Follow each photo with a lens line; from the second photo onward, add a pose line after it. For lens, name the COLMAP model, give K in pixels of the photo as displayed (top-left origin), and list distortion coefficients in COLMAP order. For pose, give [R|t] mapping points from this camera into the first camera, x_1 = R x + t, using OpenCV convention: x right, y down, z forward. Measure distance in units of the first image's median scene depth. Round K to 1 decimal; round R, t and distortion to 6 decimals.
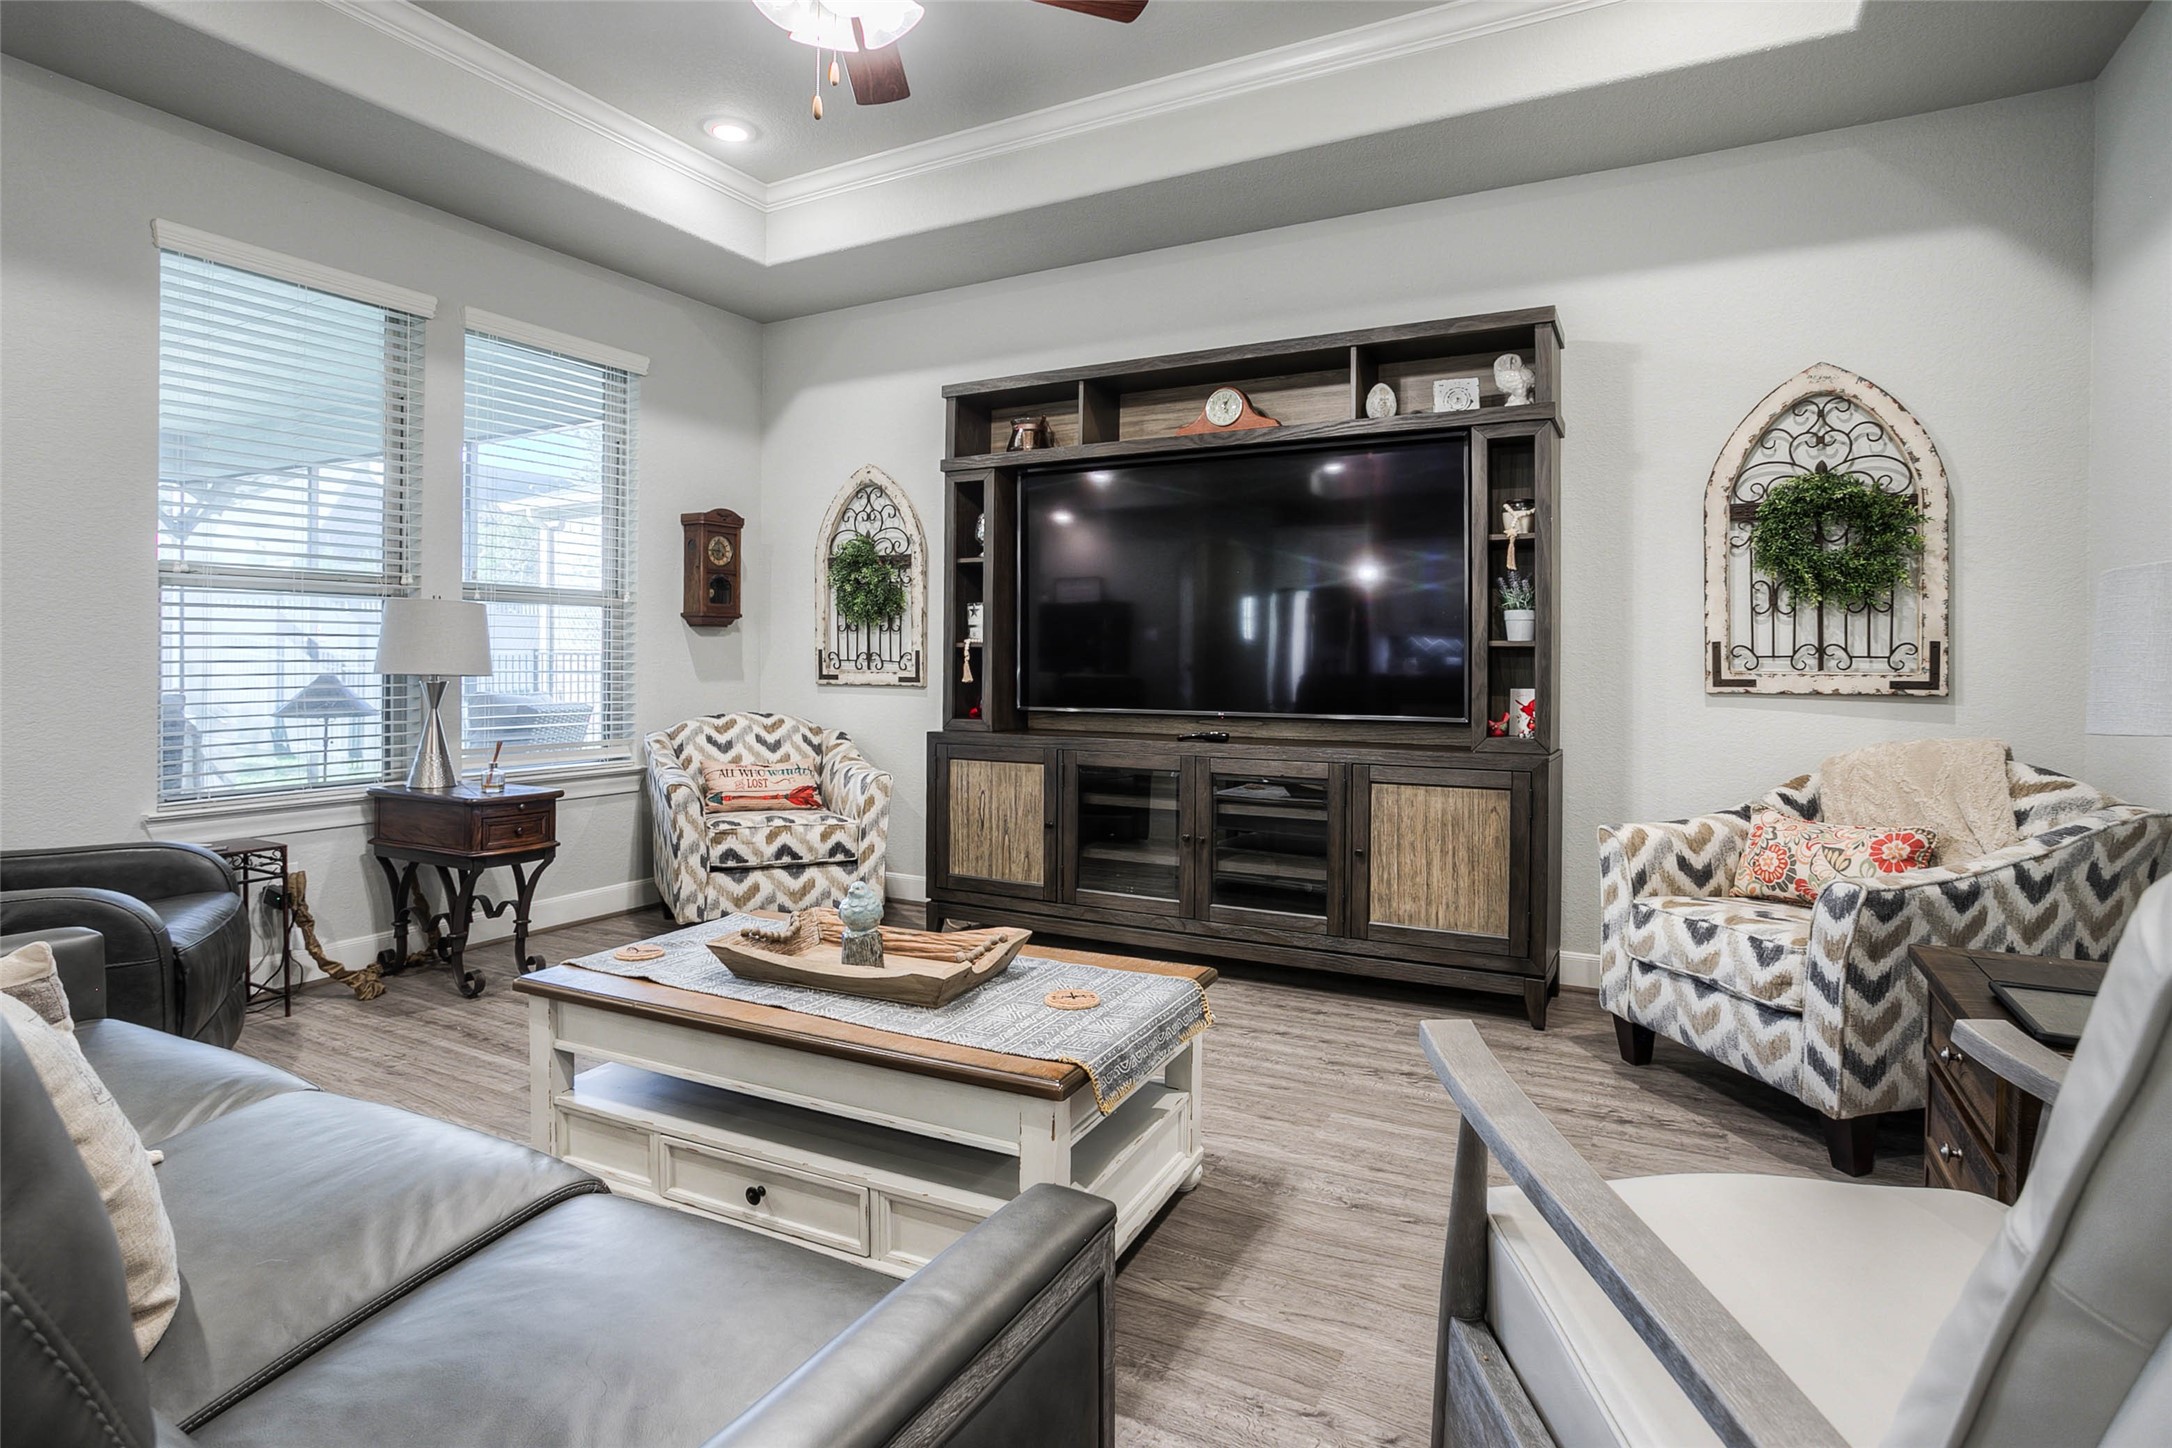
lens RADIAL K [[1088.9, 0, 1025.4], [0, 1088.9, 663.1], [0, 0, 1]] dist [-0.052202, 0.023377]
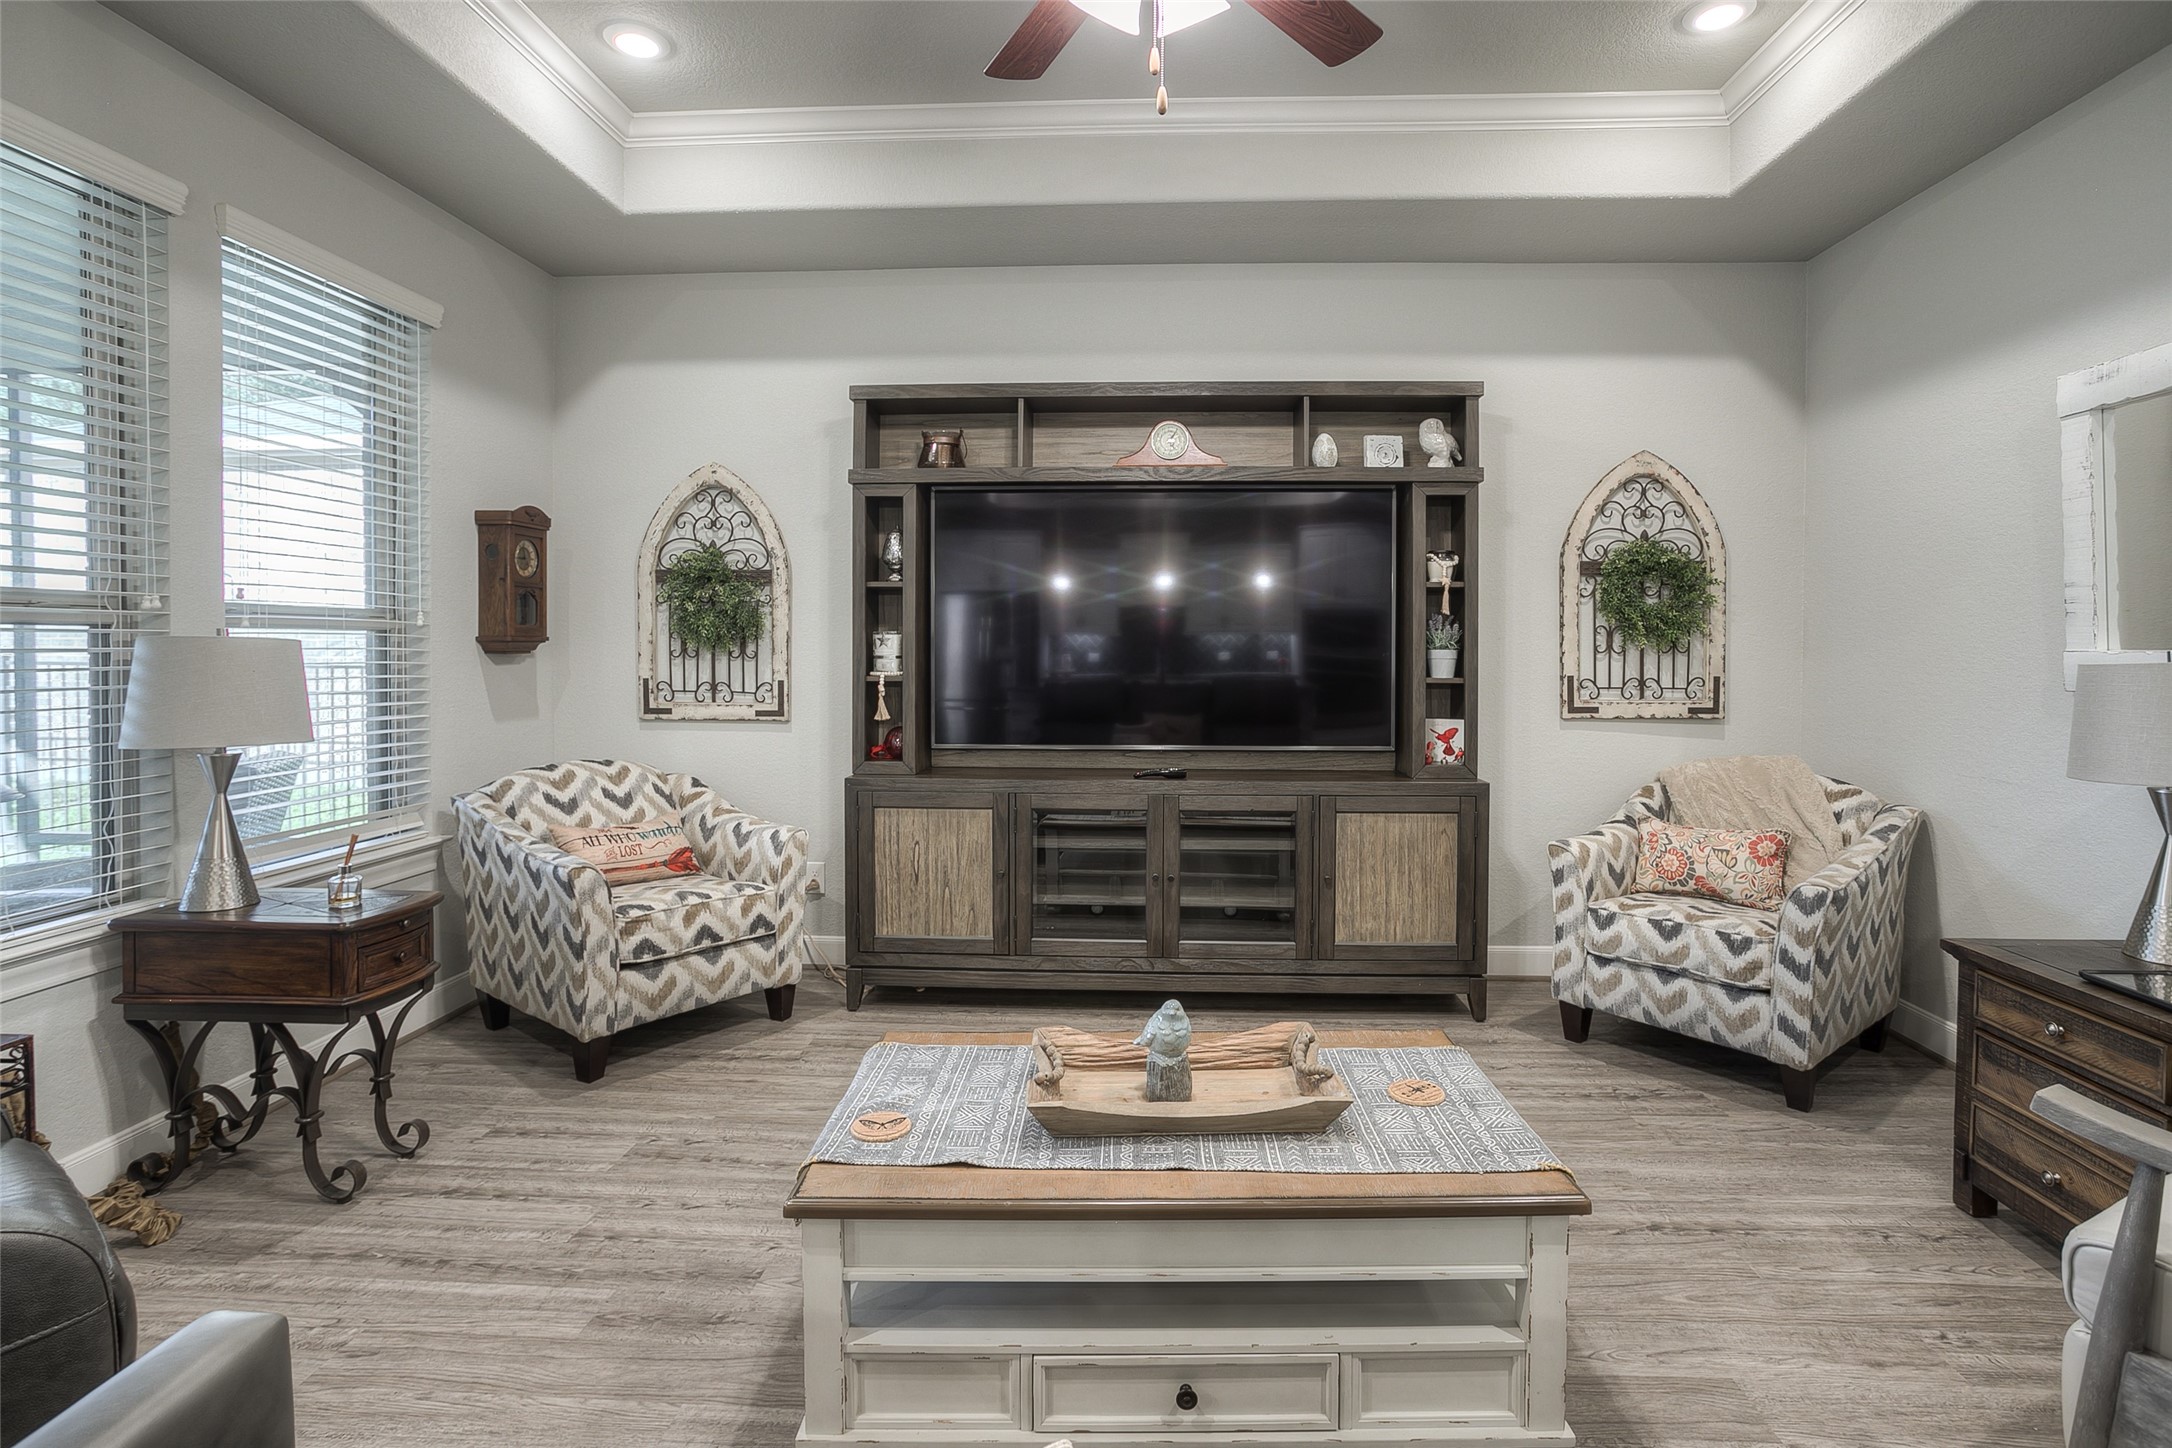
lens RADIAL K [[1088.9, 0, 1086.3], [0, 1088.9, 665.6], [0, 0, 1]] dist [-0.052202, 0.023377]
pose [[0.898607, -0.009059, 0.438660, -0.359934], [0.002273, 0.999870, 0.015992, -0.050272], [-0.438748, -0.013374, 0.898511, 0.149324]]
